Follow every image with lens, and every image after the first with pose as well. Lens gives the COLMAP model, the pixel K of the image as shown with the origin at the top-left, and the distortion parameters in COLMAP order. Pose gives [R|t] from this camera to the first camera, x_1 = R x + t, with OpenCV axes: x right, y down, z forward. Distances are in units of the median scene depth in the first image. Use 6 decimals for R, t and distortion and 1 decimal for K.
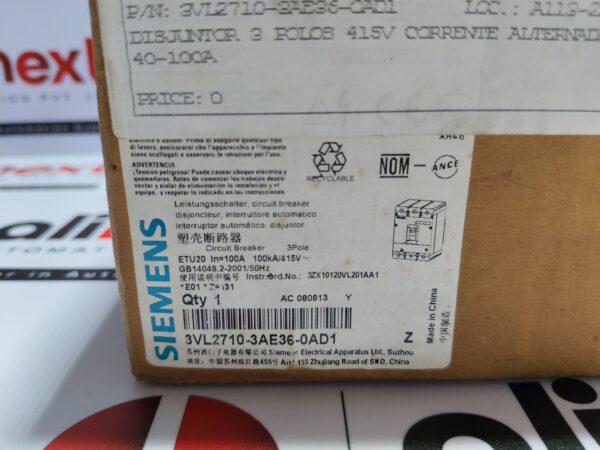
lens RADIAL K [[480.5, 0, 300.0], [0, 480.5, 225.0], [0, 0, 1]] dist [0.000215, -0.079288]
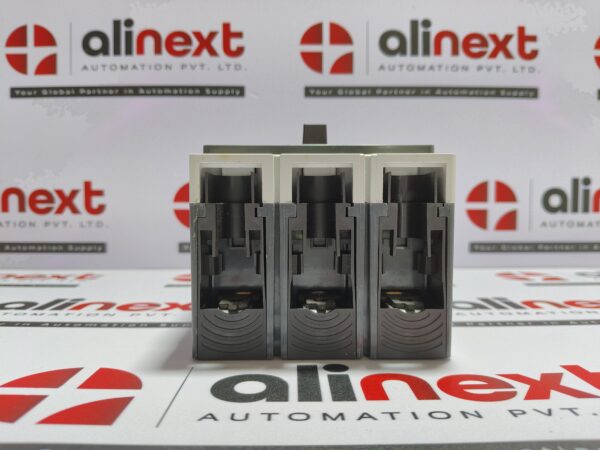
lens RADIAL K [[480.5, 0, 300.0], [0, 480.5, 225.0], [0, 0, 1]] dist [0.000215, -0.079288]
pose [[0.999994, 0.002685, 0.002262, 0.148993], [-0.001852, 0.950774, -0.309881, 0.138767], [-0.002982, 0.309875, 0.950773, -0.238530]]
